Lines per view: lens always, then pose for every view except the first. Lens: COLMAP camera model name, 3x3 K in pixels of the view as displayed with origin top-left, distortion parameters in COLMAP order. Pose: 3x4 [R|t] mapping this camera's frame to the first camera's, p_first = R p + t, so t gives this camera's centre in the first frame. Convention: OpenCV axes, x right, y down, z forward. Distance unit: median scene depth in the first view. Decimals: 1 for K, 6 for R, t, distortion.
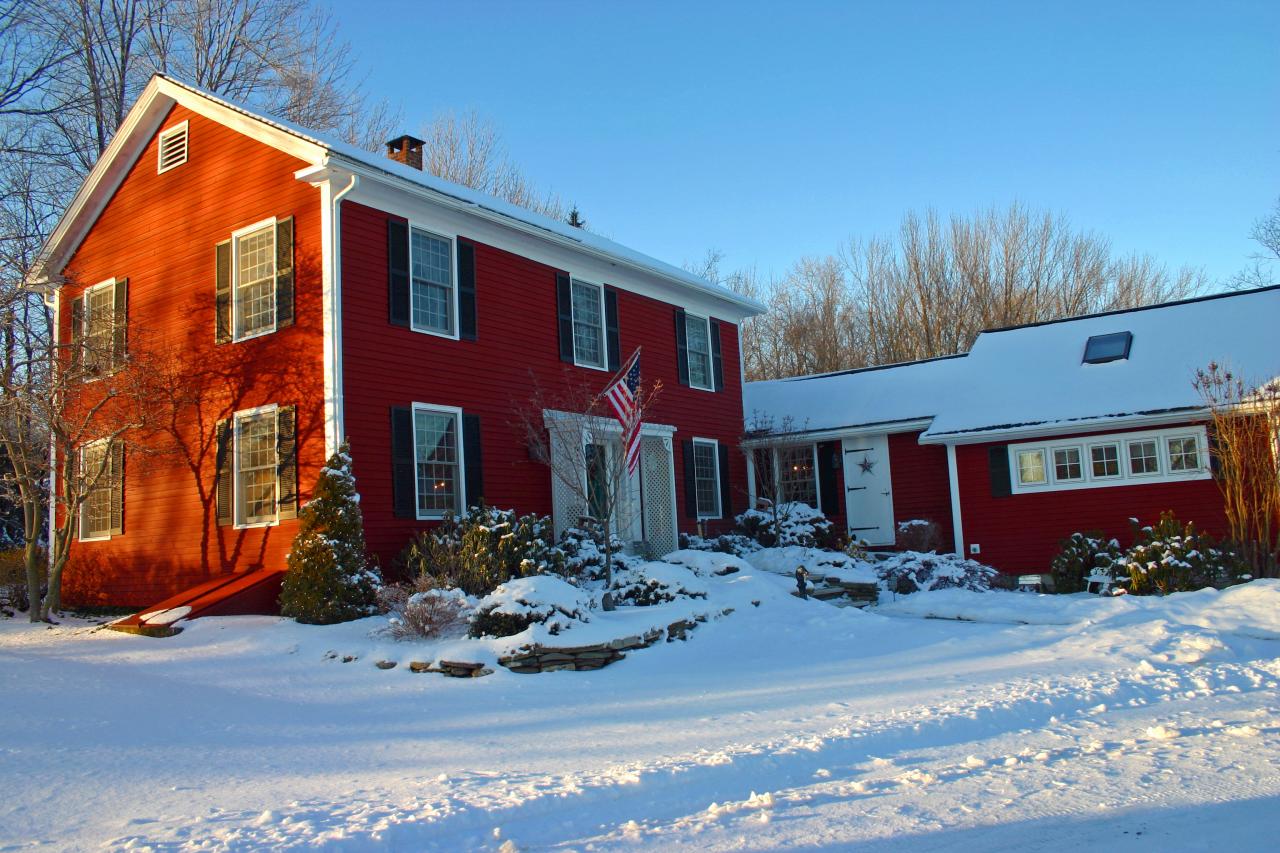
lens RADIAL K [[1031.7, 0, 640.0], [0, 1031.7, 426.5], [0, 0, 1]] dist [-0.161989, 0.148497]
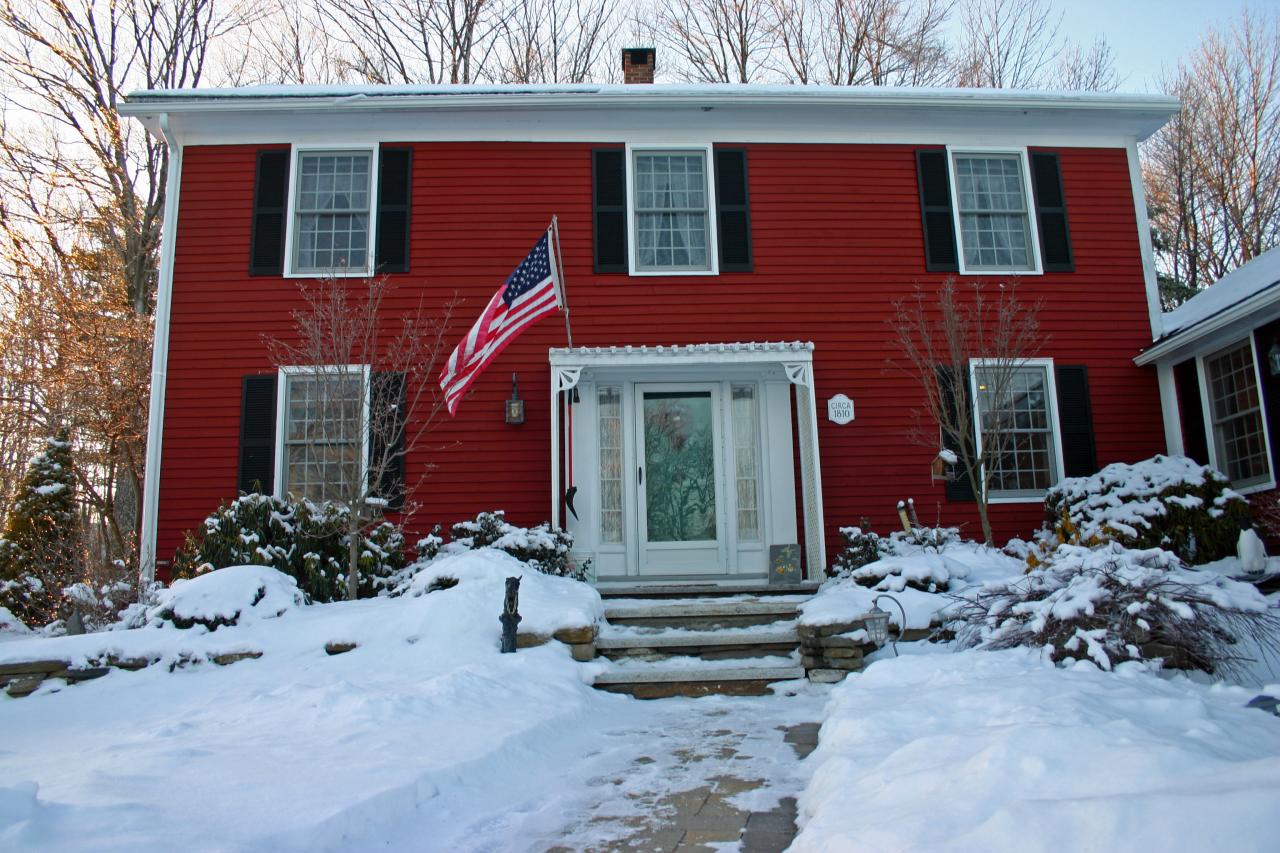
lens RADIAL K [[947.0, 0, 638.5], [0, 947.0, 391.9], [0, 0, 1]] dist [0.003693, -0.409847]
pose [[0.574868, -0.111634, -0.810595, 0.358844], [0.088938, 0.993305, -0.073722, 0.052034], [0.813398, -0.029712, 0.580948, 0.530470]]
